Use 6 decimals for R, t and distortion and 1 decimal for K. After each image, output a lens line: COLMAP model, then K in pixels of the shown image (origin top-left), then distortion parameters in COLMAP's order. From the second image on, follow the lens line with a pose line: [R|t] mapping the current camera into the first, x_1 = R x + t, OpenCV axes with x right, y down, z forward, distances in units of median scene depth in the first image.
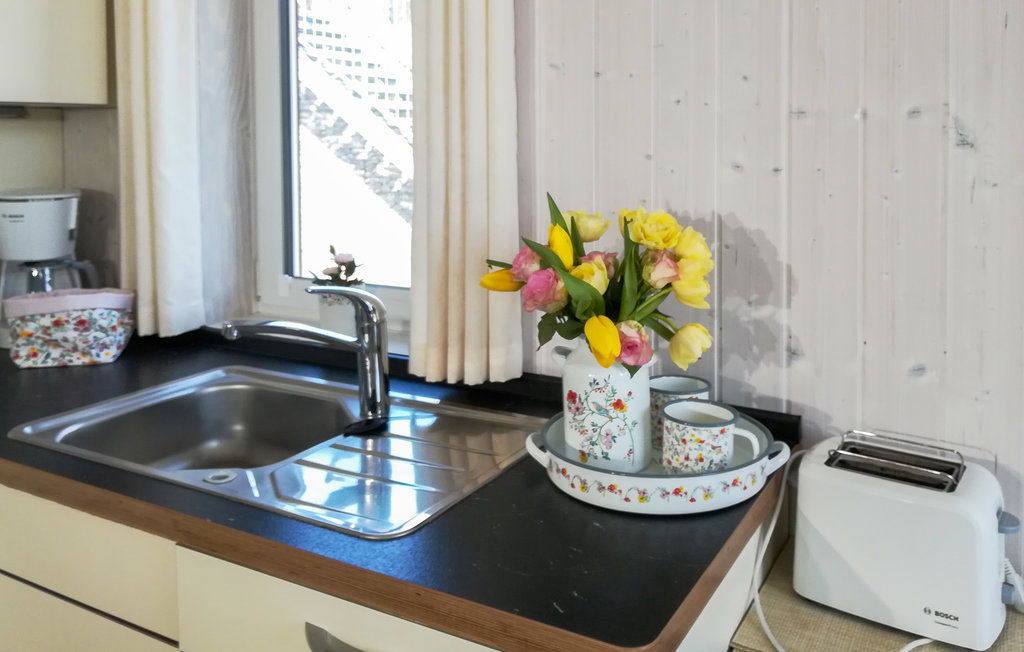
lens RADIAL K [[841.5, 0, 594.3], [0, 841.5, 163.9], [0, 0, 1]] dist [0.013937, 0.002071]
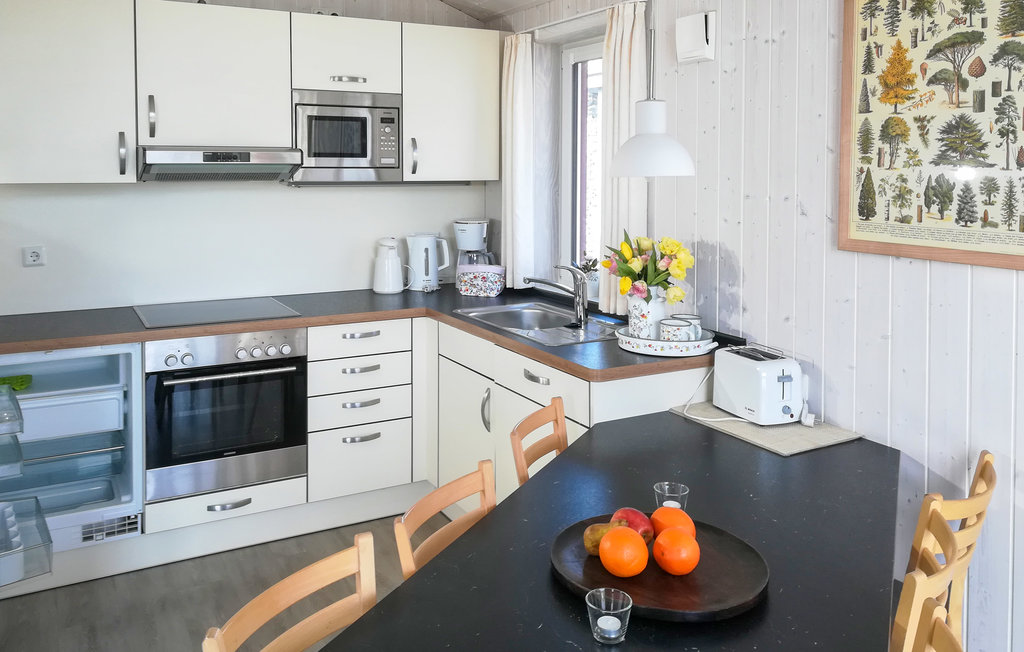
lens RADIAL K [[807.3, 0, 479.4], [0, 807.3, 202.7], [0, 0, 1]] dist [0.064188, -0.134347]
pose [[0.811180, 0.022163, -0.584376, 0.653853], [-0.017826, 0.999754, 0.013173, -0.043790], [0.584524, -0.000269, 0.811376, -0.774665]]
